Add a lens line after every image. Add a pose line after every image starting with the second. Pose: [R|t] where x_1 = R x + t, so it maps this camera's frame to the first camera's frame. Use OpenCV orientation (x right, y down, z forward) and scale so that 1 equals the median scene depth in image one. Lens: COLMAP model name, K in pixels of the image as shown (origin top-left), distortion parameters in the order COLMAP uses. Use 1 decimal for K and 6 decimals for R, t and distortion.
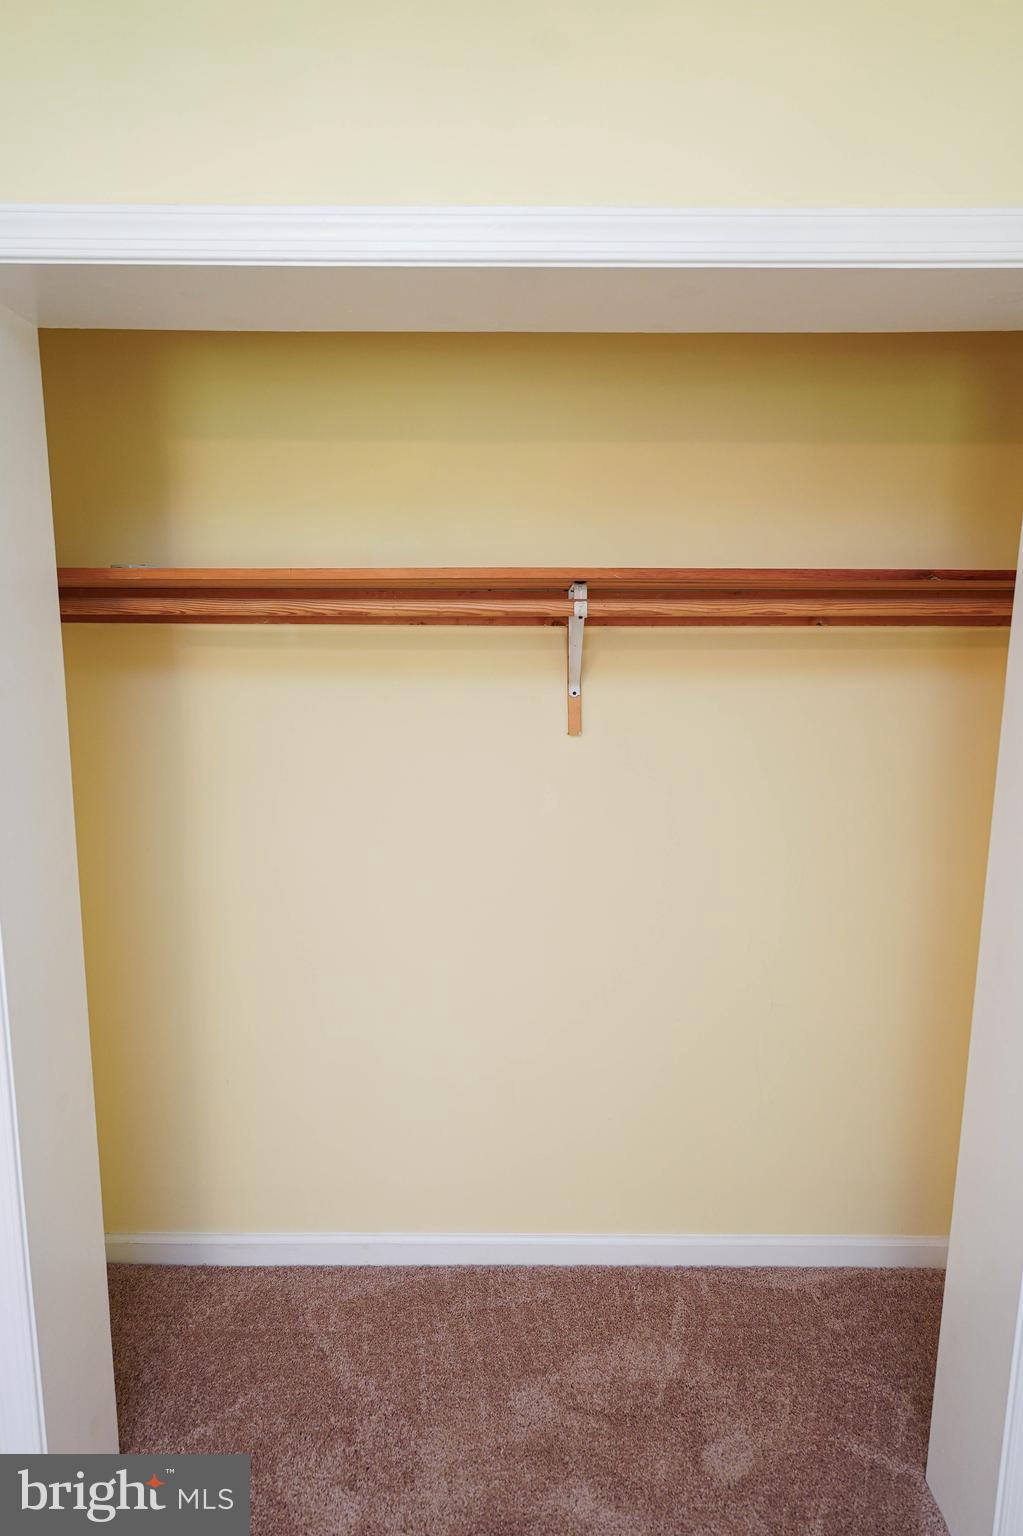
lens RADIAL K [[910.4, 0, 510.4], [0, 910.4, 760.9], [0, 0, 1]] dist [0.007894, 0.003448]
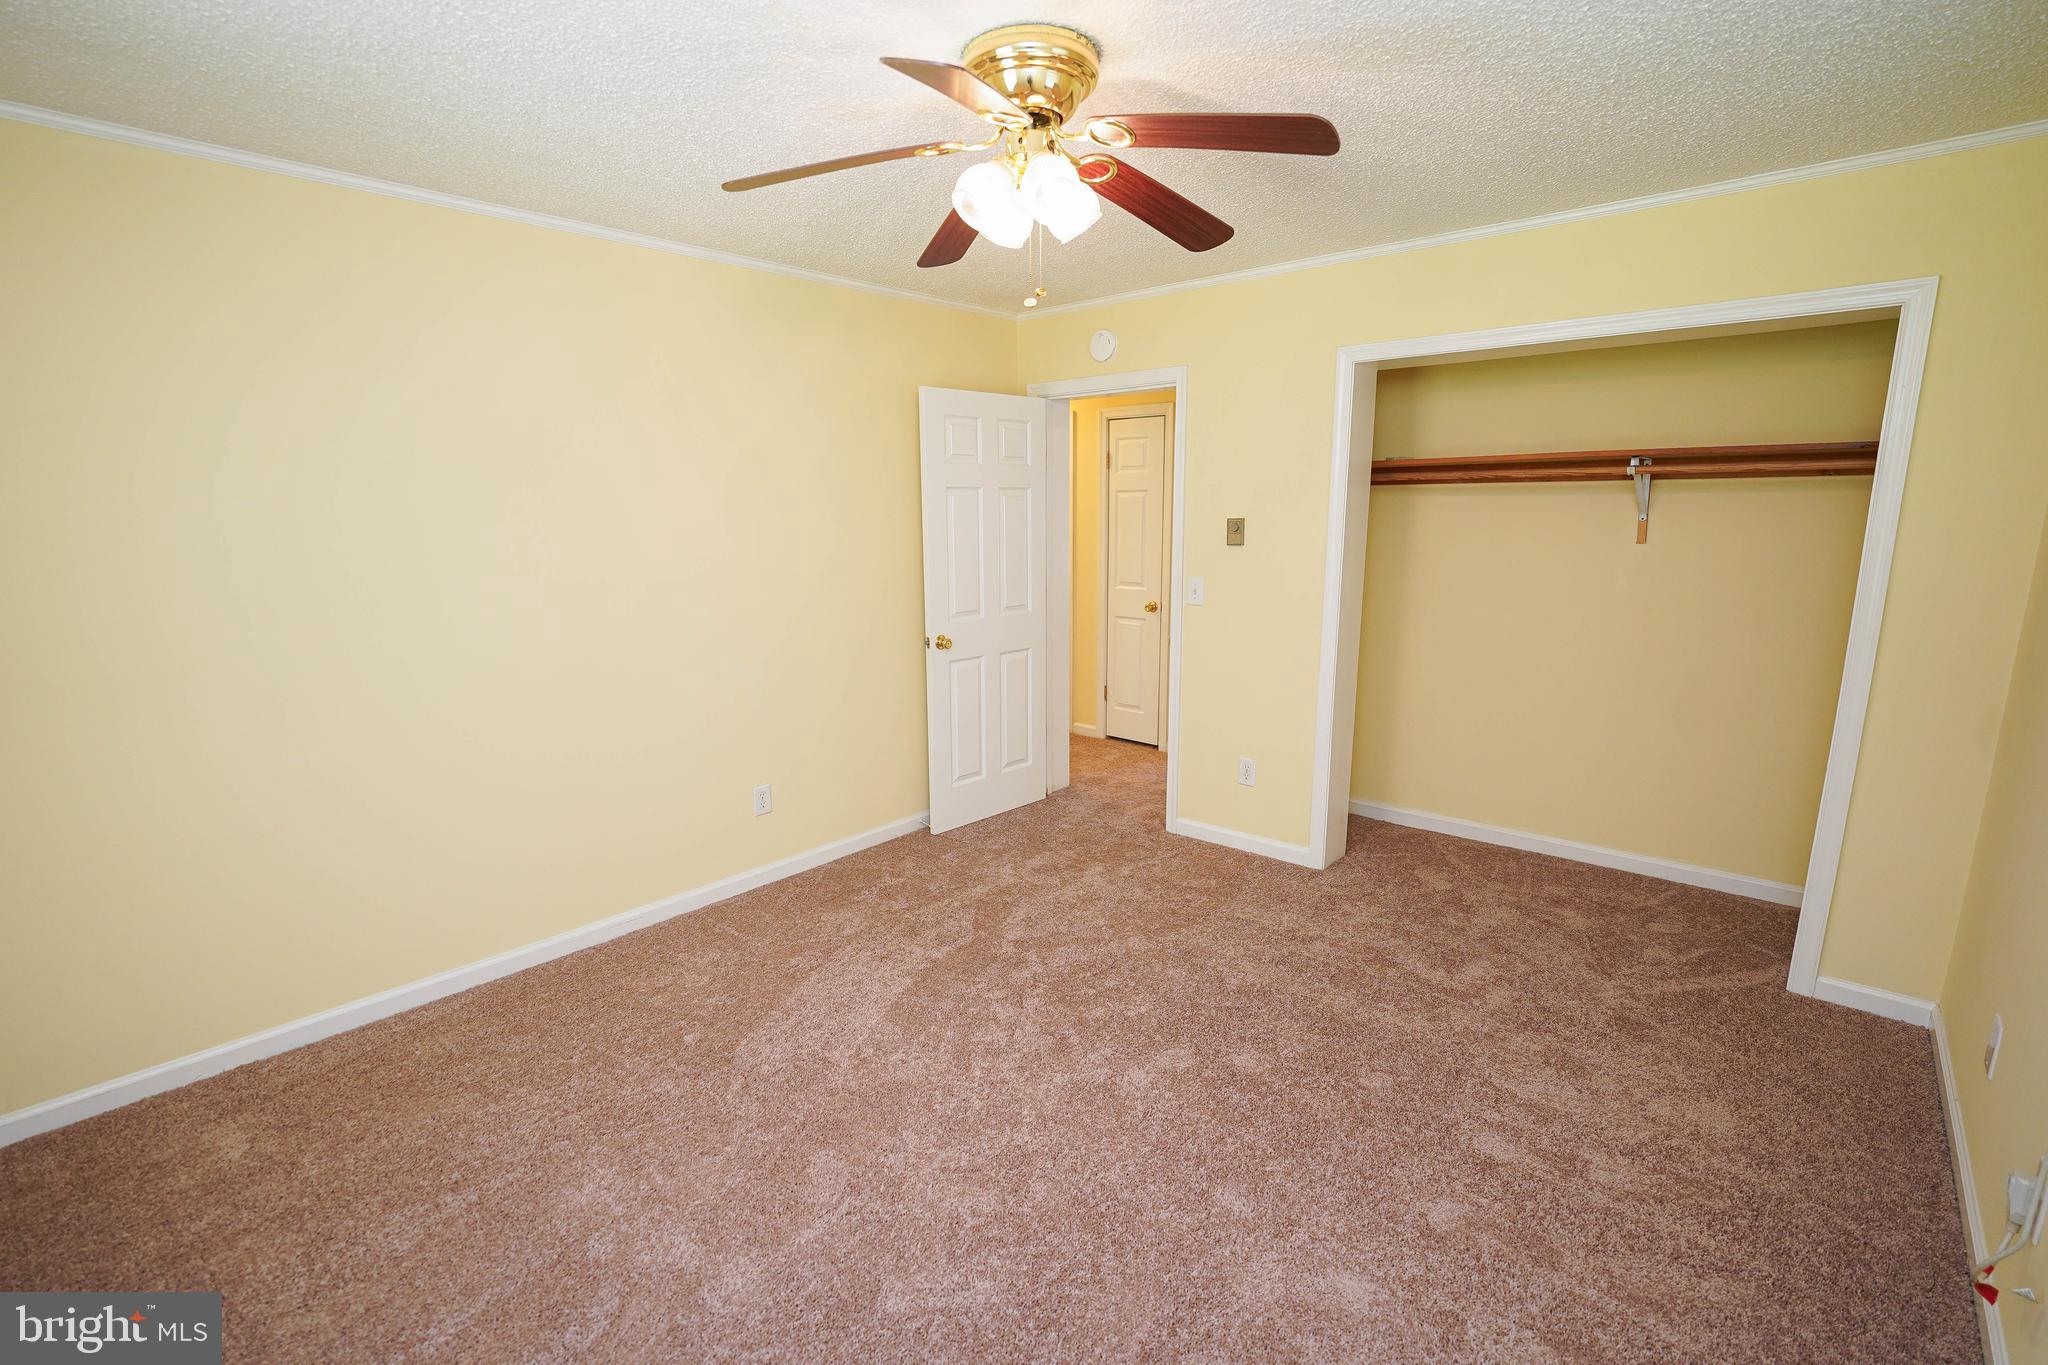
lens RADIAL K [[899.7, 0, 1005.1], [0, 899.7, 691.6], [0, 0, 1]] dist [-0.019048, -0.001252]
pose [[0.738677, 0.122686, -0.662801, 0.370532], [-0.073527, 0.992095, 0.101695, 0.185266], [0.670038, -0.026386, 0.741858, -1.185930]]
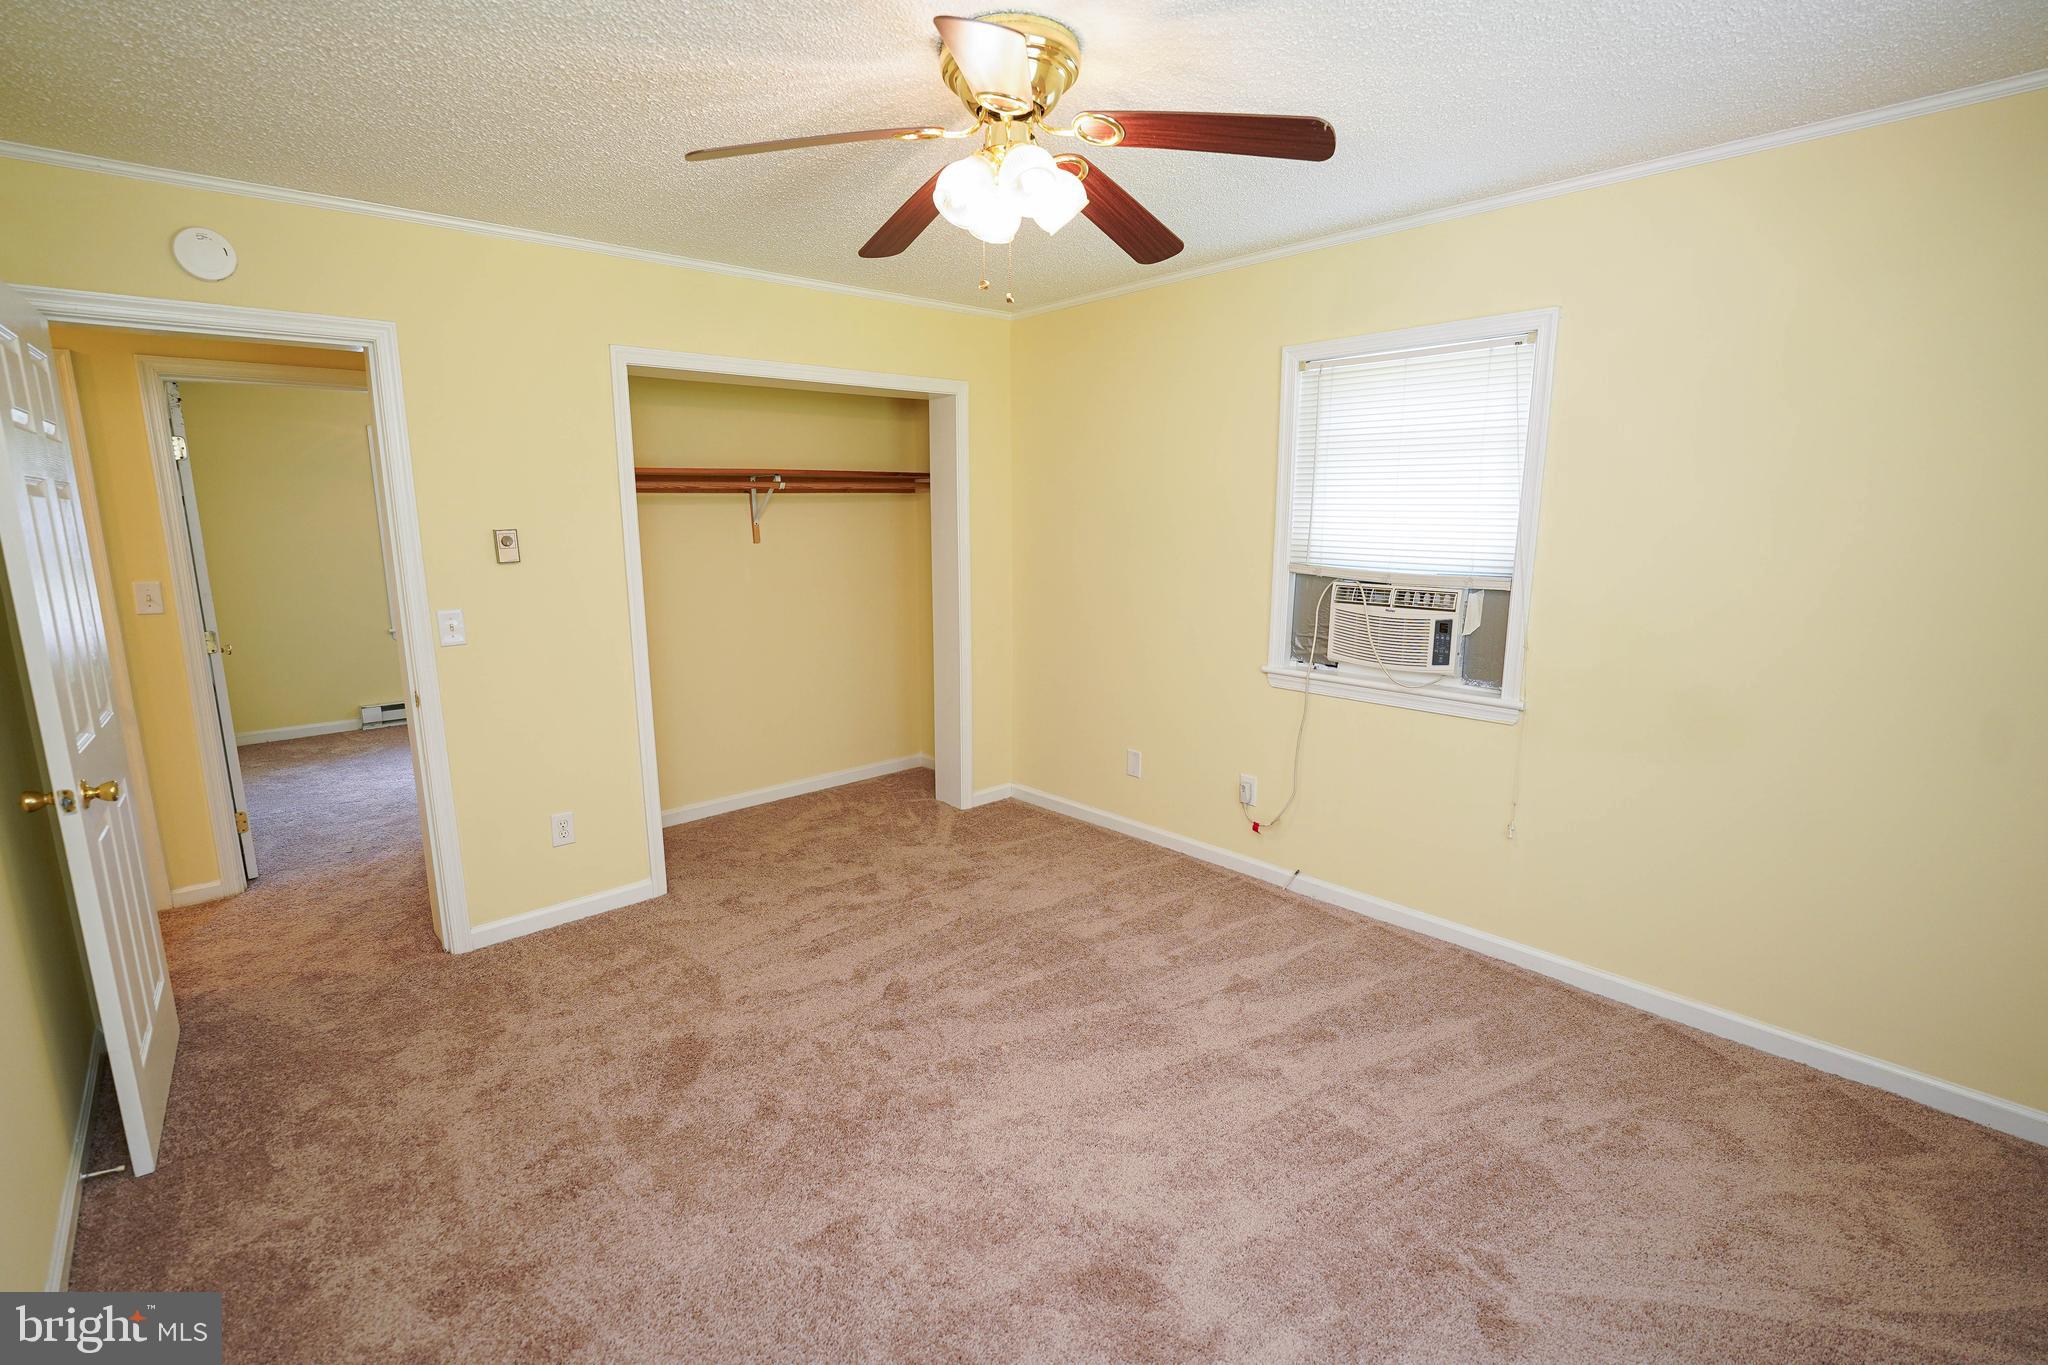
lens RADIAL K [[899.7, 0, 1024.8], [0, 899.7, 680.4], [0, 0, 1]] dist [-0.019048, -0.001252]
pose [[0.753346, -0.134290, 0.643767, -0.997839], [0.099297, 0.990933, 0.090509, 0.185221], [-0.650084, -0.004260, 0.759850, -1.179196]]
